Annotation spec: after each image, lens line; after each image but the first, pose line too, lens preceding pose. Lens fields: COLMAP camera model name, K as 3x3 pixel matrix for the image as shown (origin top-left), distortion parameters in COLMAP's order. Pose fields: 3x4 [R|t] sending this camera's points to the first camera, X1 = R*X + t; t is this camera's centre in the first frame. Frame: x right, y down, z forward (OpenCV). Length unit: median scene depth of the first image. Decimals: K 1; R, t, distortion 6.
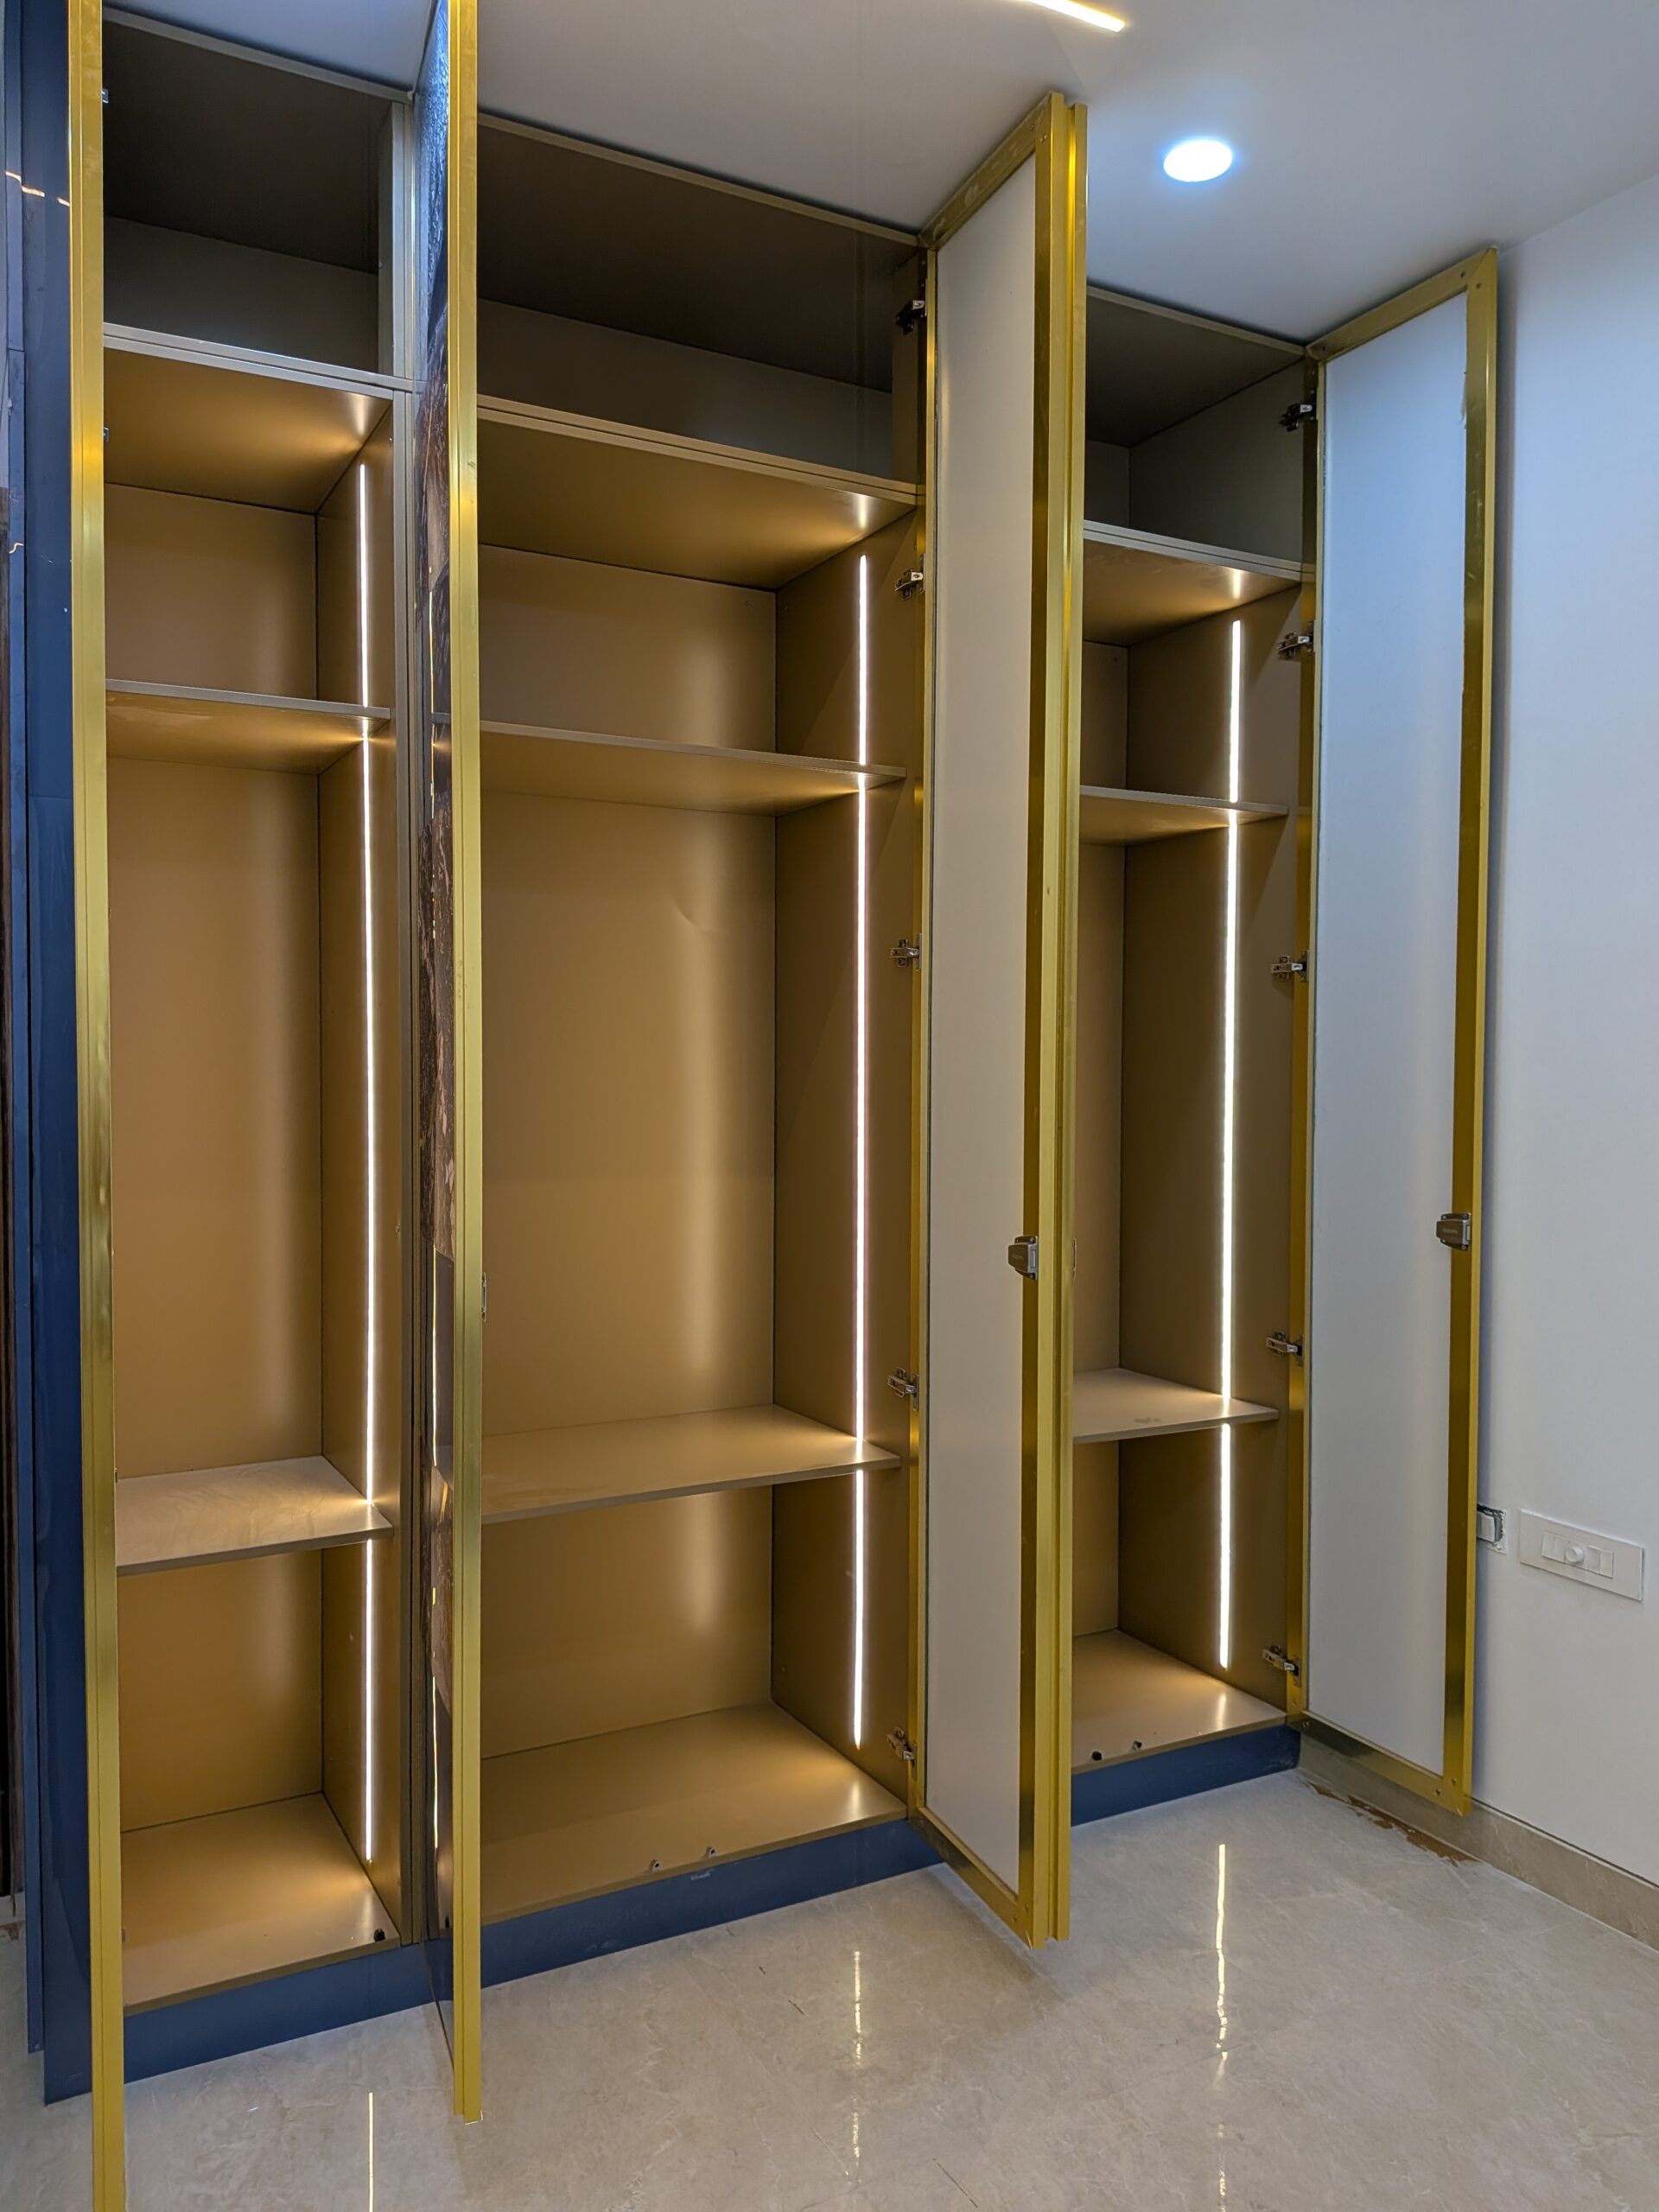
lens RADIAL K [[1630.7, 0, 813.6], [0, 1630.7, 1134.2], [0, 0, 1]] dist [0.014356, -0.041144]
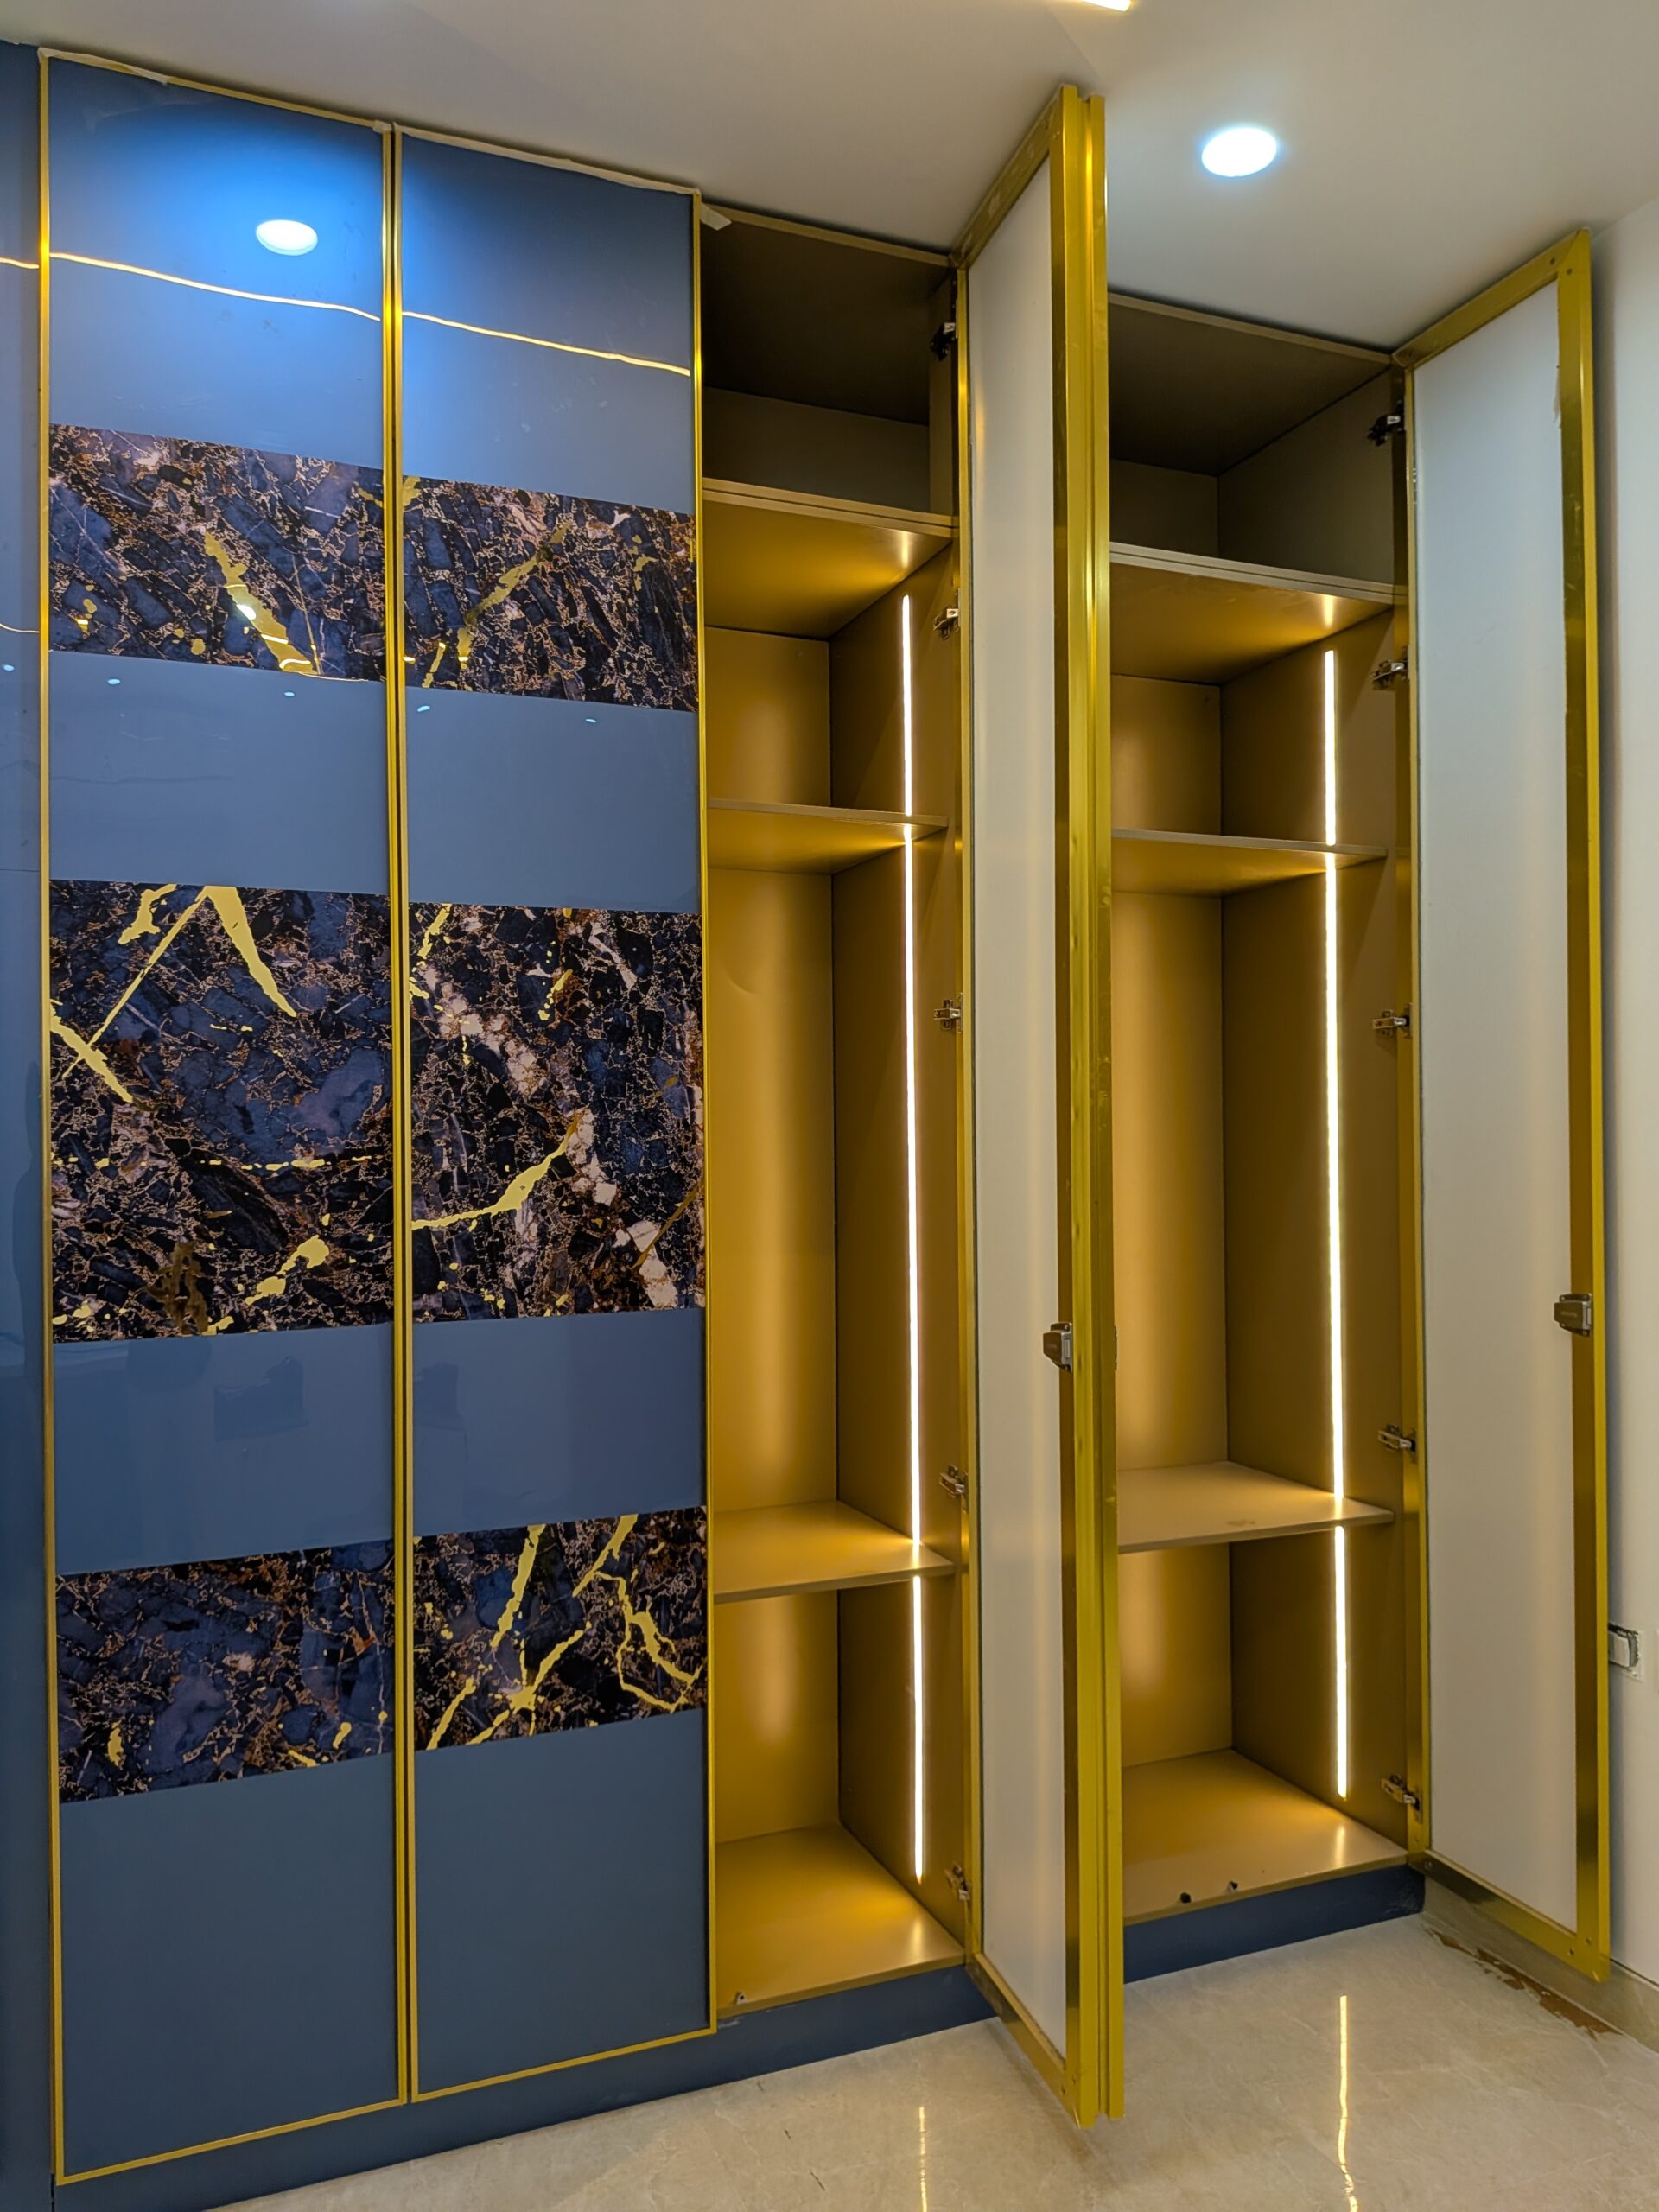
lens RADIAL K [[1630.7, 0, 866.8], [0, 1630.7, 1139.4], [0, 0, 1]] dist [0.014356, -0.041144]
pose [[0.995338, -0.013055, -0.095563, 0.094228], [0.009281, 0.999163, -0.039829, -0.003510], [0.096003, 0.038756, 0.994626, 0.073092]]
